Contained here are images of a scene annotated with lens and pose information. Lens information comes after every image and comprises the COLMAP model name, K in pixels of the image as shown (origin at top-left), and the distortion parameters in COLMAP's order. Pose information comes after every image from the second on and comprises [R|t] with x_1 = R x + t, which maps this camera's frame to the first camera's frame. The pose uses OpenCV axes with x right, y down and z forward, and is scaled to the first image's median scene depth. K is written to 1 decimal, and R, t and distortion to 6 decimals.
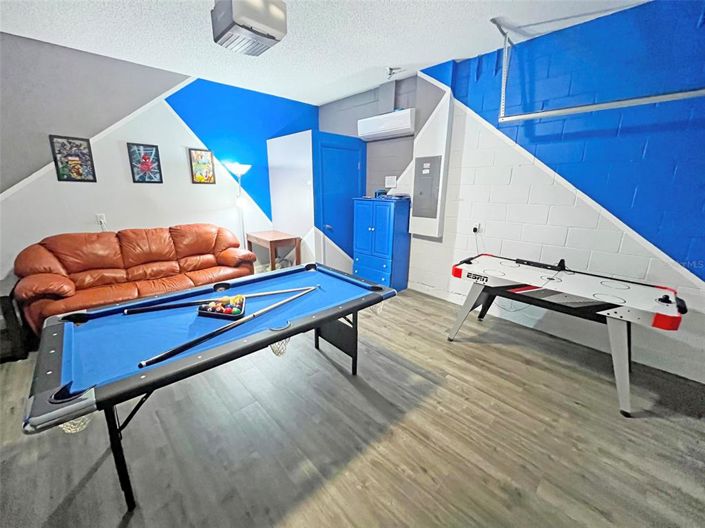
lens RADIAL K [[286.2, 0, 350.4], [0, 286.2, 263.0], [0, 0, 1]] dist [-0.001619, 0.000109]
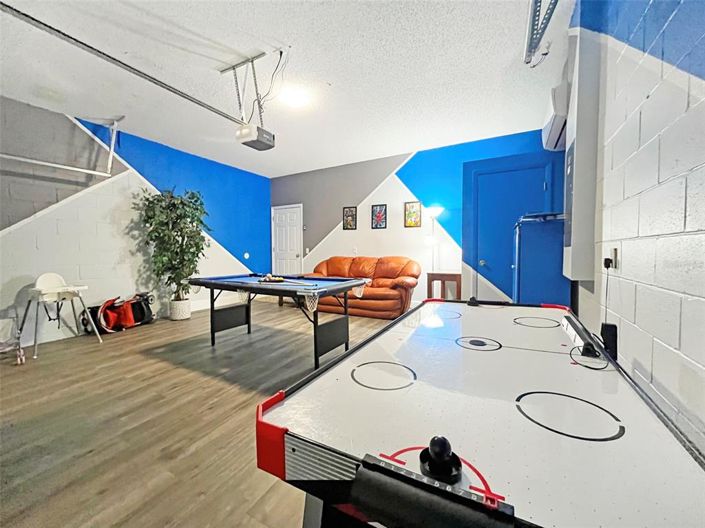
lens RADIAL K [[286.2, 0, 348.6], [0, 286.2, 261.9], [0, 0, 1]] dist [-0.001619, 0.000109]
pose [[0.283982, 0.023688, -0.958537, 0.832645], [-0.240832, 0.969409, -0.047394, 0.004196], [0.928092, 0.244305, 0.280999, 0.537416]]
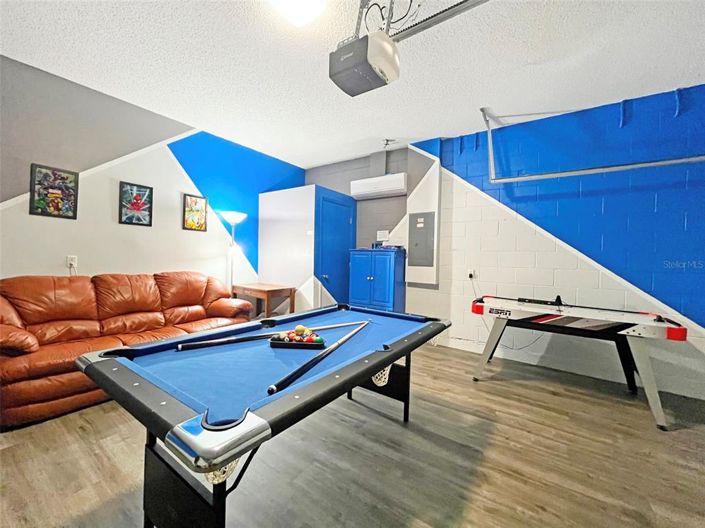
lens RADIAL K [[286.2, 0, 350.6], [0, 286.2, 262.9], [0, 0, 1]] dist [-0.001619, 0.000109]
pose [[0.978061, 0.011142, 0.208020, -0.269143], [0.038248, 0.971989, -0.231894, 0.080694], [-0.204777, 0.234763, 0.950238, 0.043448]]
